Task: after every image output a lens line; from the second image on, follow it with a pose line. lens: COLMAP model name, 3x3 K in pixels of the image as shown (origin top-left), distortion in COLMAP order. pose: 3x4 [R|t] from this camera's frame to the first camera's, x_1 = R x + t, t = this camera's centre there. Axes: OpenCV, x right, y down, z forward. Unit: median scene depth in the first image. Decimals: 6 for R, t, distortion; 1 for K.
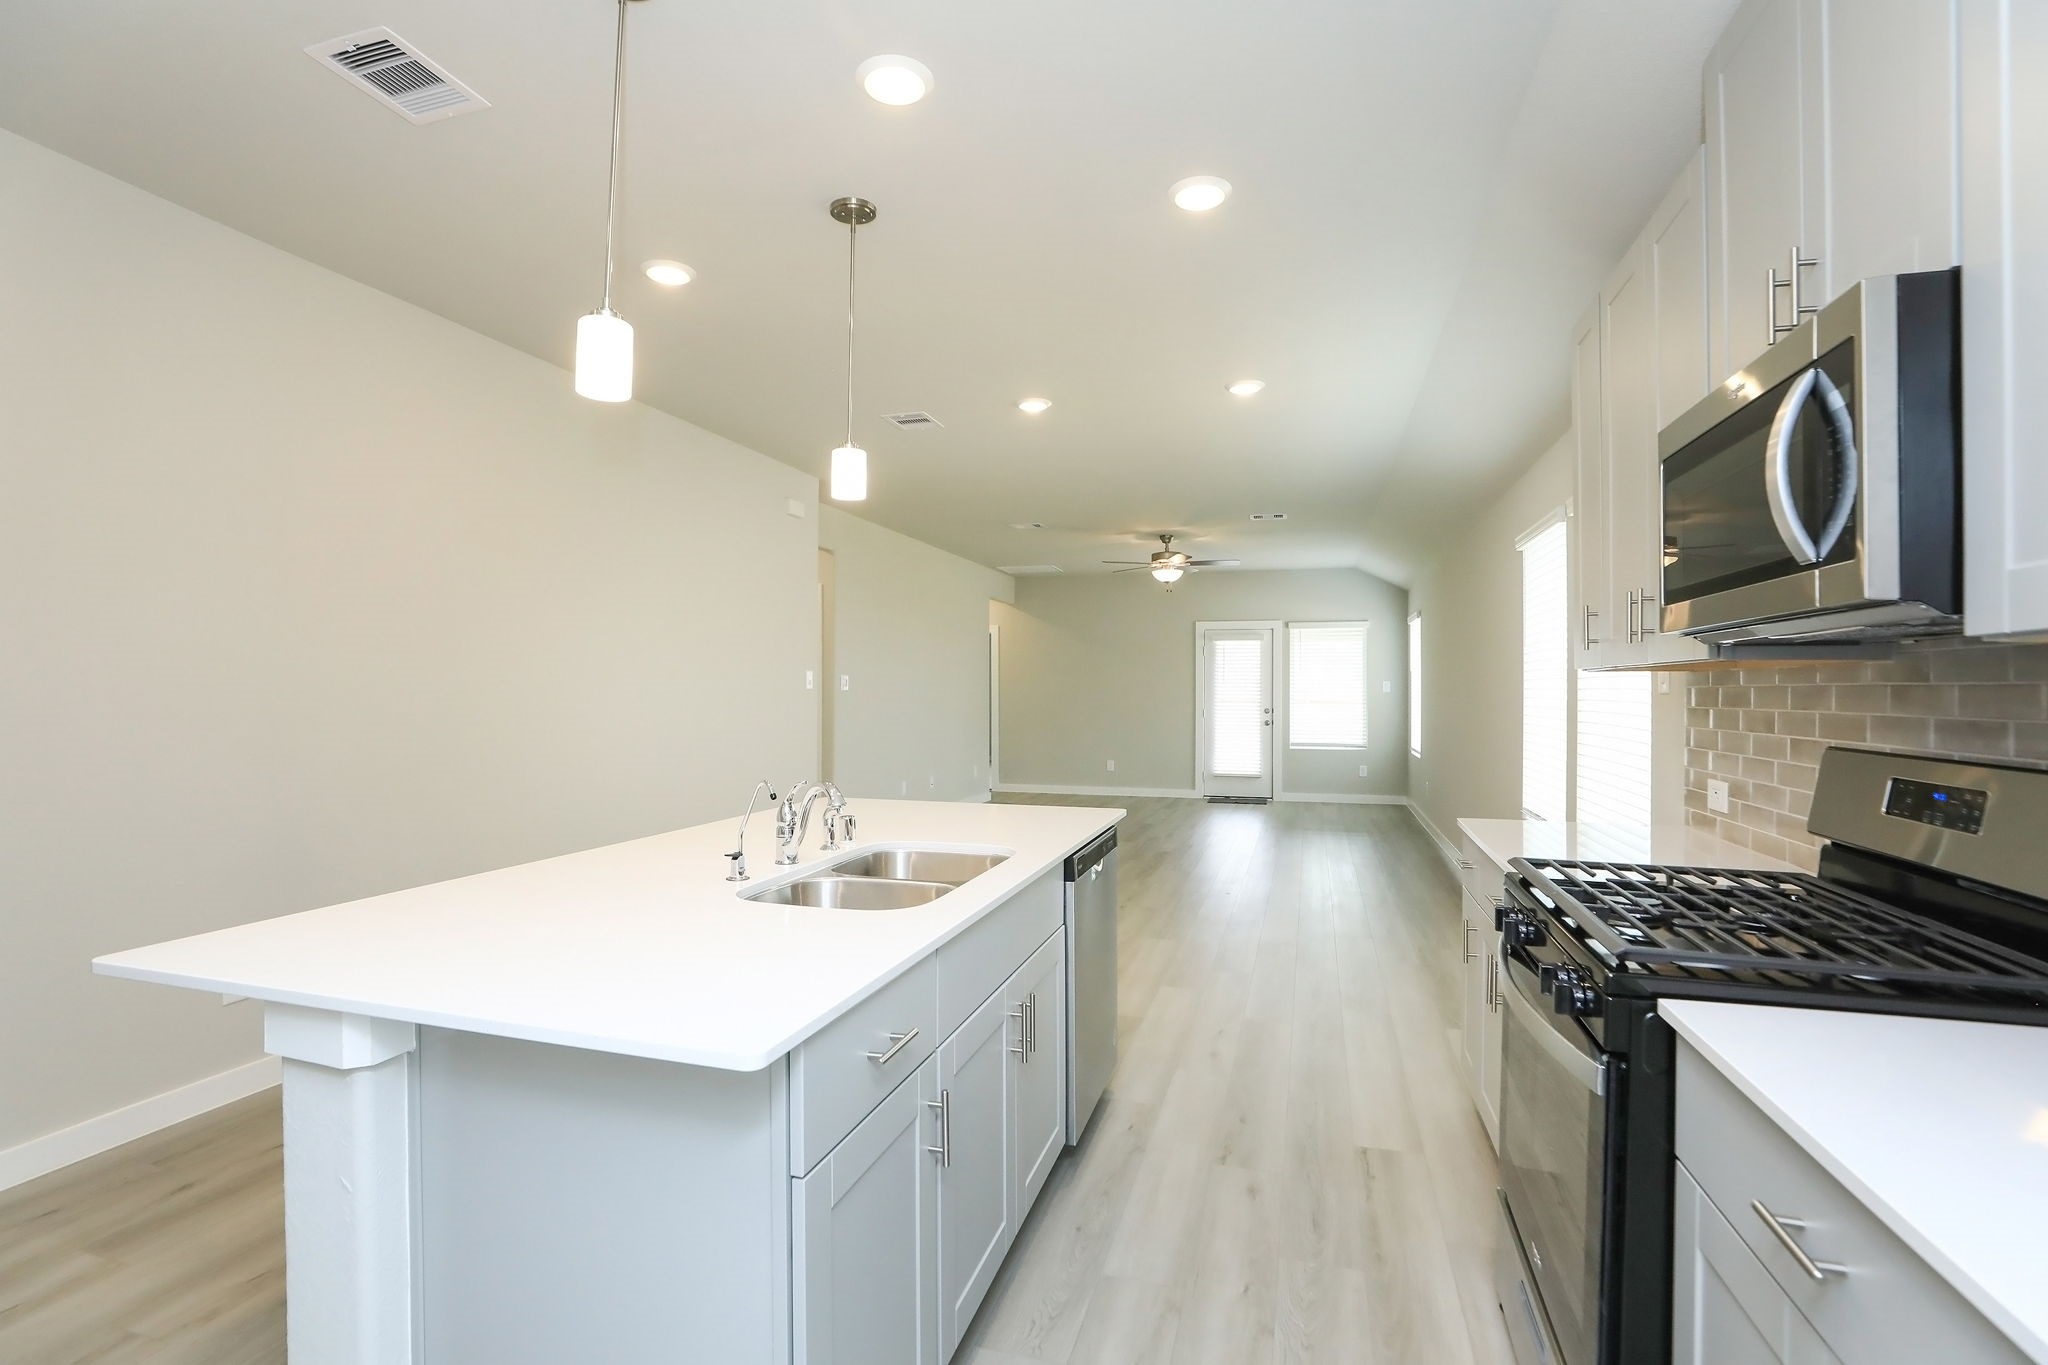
lens RADIAL K [[955.6, 0, 1019.5], [0, 955.6, 688.9], [0, 0, 1]] dist [-0.000258, -0.000614]
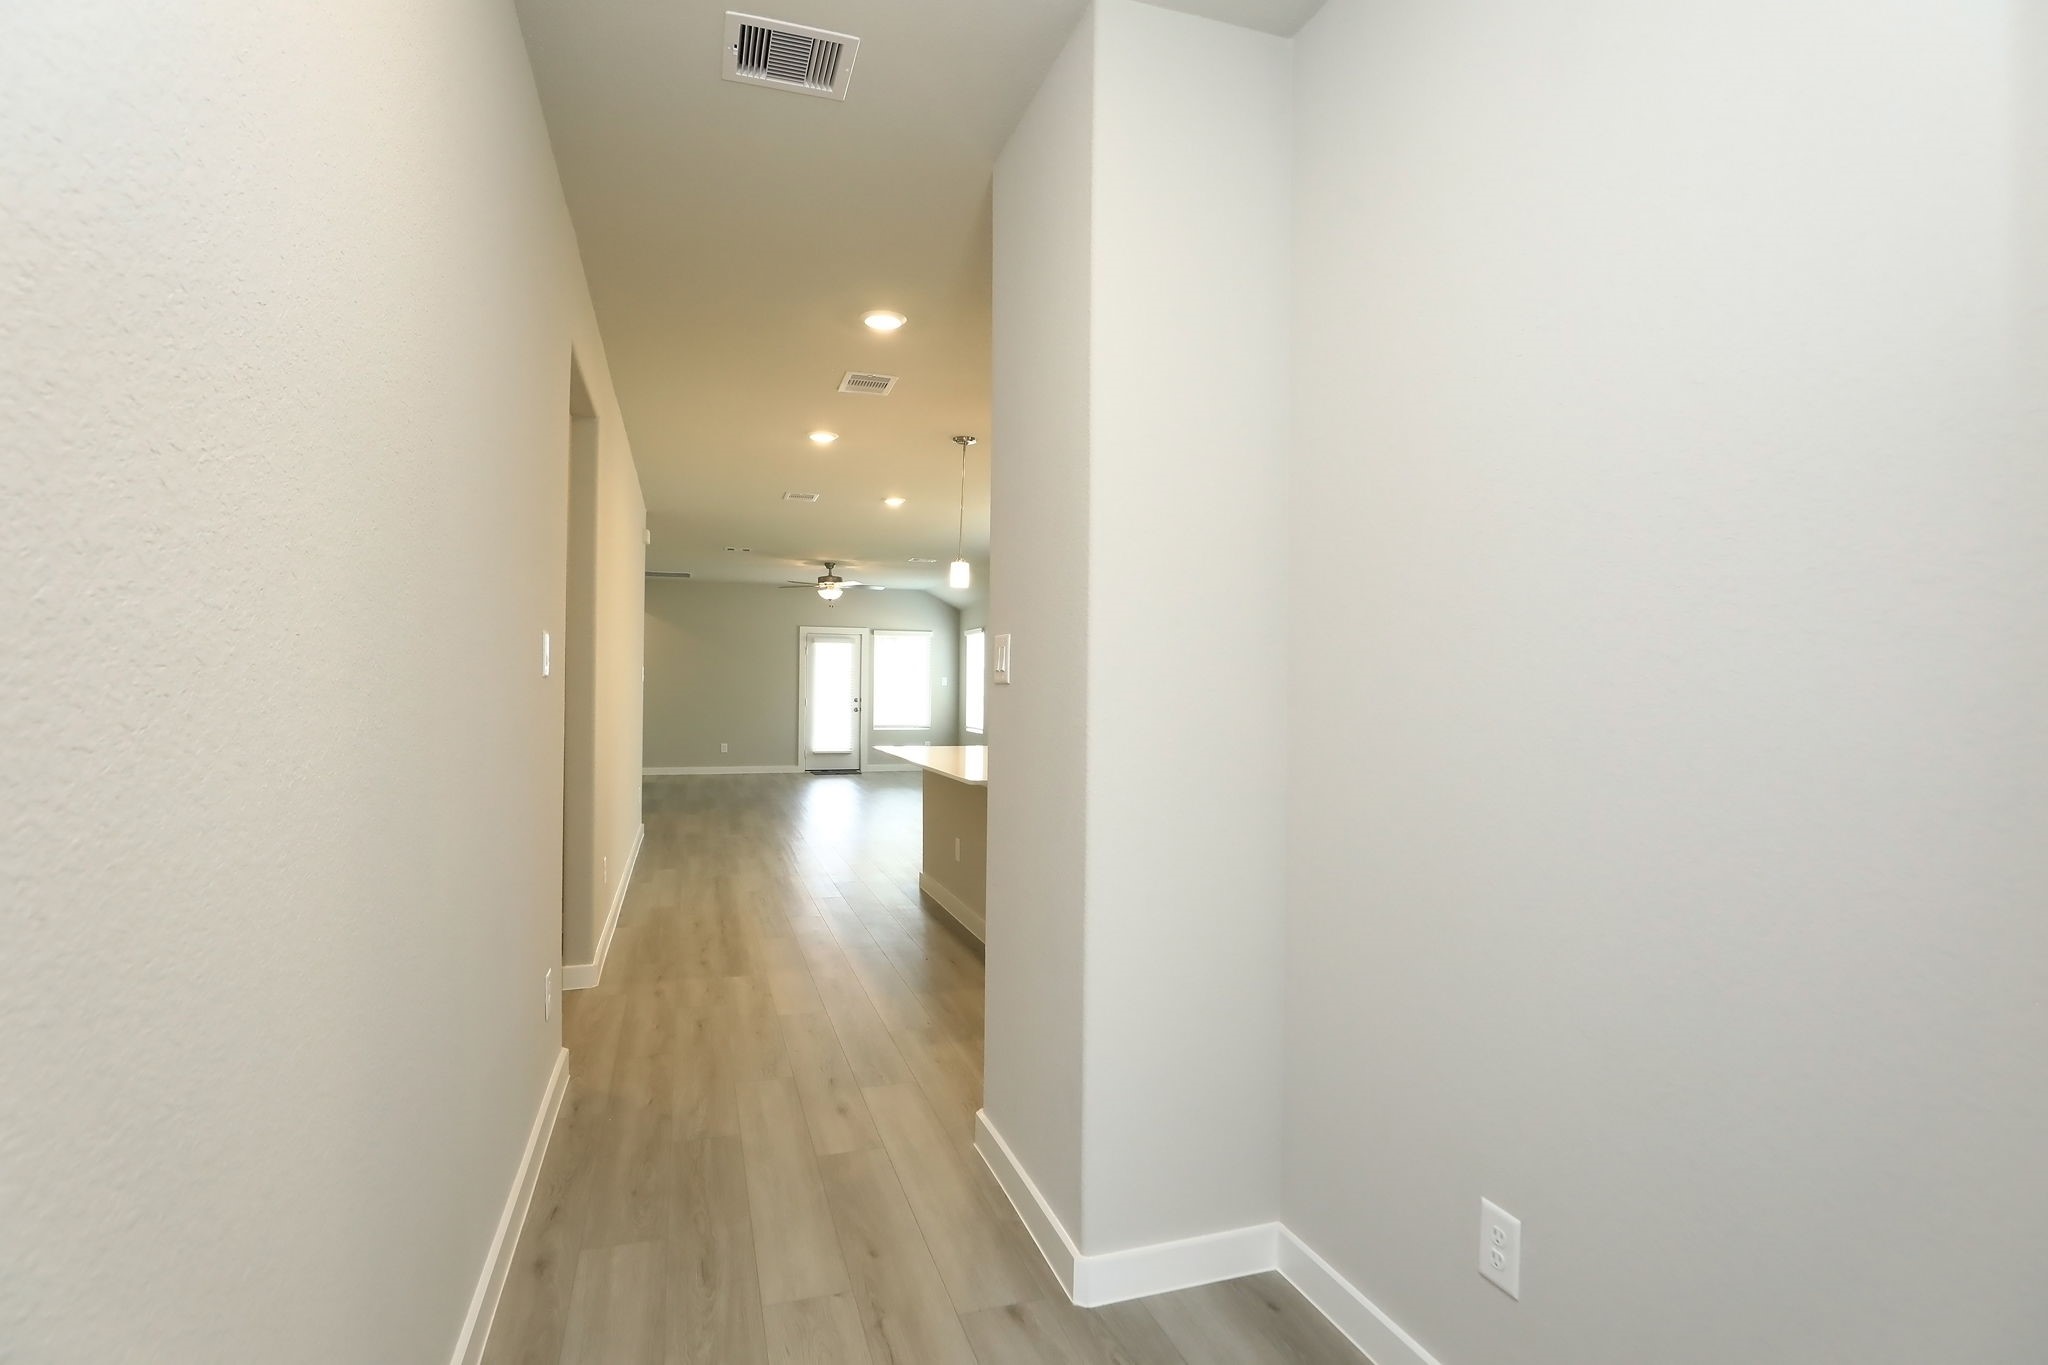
lens RADIAL K [[955.6, 0, 1022.2], [0, 955.6, 687.8], [0, 0, 1]] dist [-0.000258, -0.000614]
pose [[0.824080, 0.002443, 0.566468, -0.271200], [-0.007428, 0.999951, 0.006494, -0.002661], [-0.566424, -0.009560, 0.824058, -0.154303]]
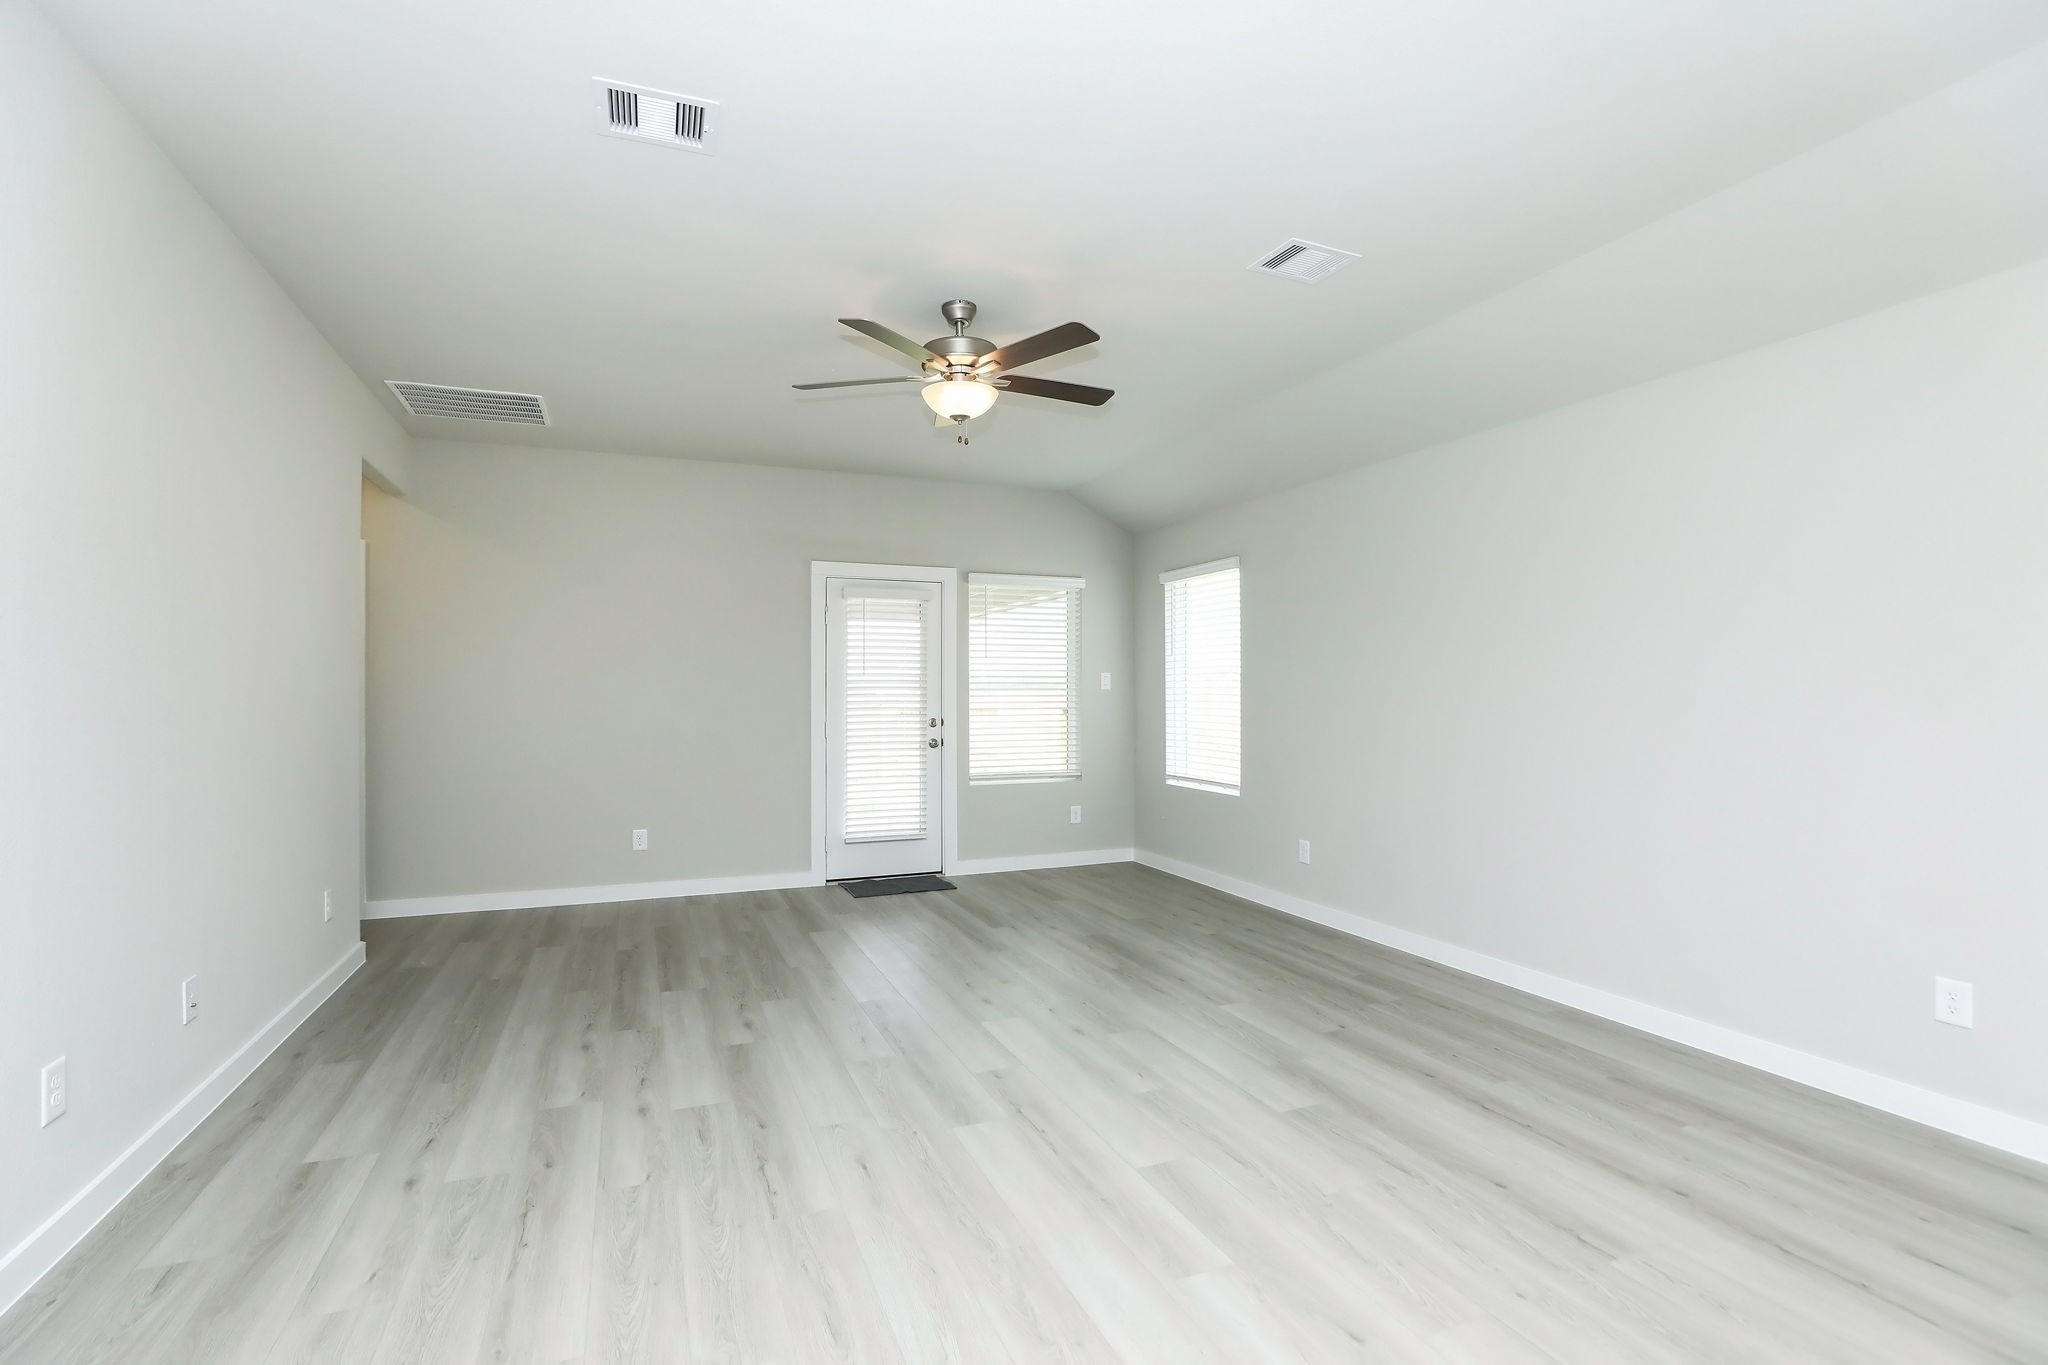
lens RADIAL K [[955.6, 0, 1020.0], [0, 955.6, 686.0], [0, 0, 1]] dist [-0.000258, -0.000614]
pose [[0.798546, -0.001237, 0.601932, -0.047491], [-0.001303, 0.999992, 0.003784, -0.001635], [-0.601932, -0.003806, 0.798538, 0.505982]]
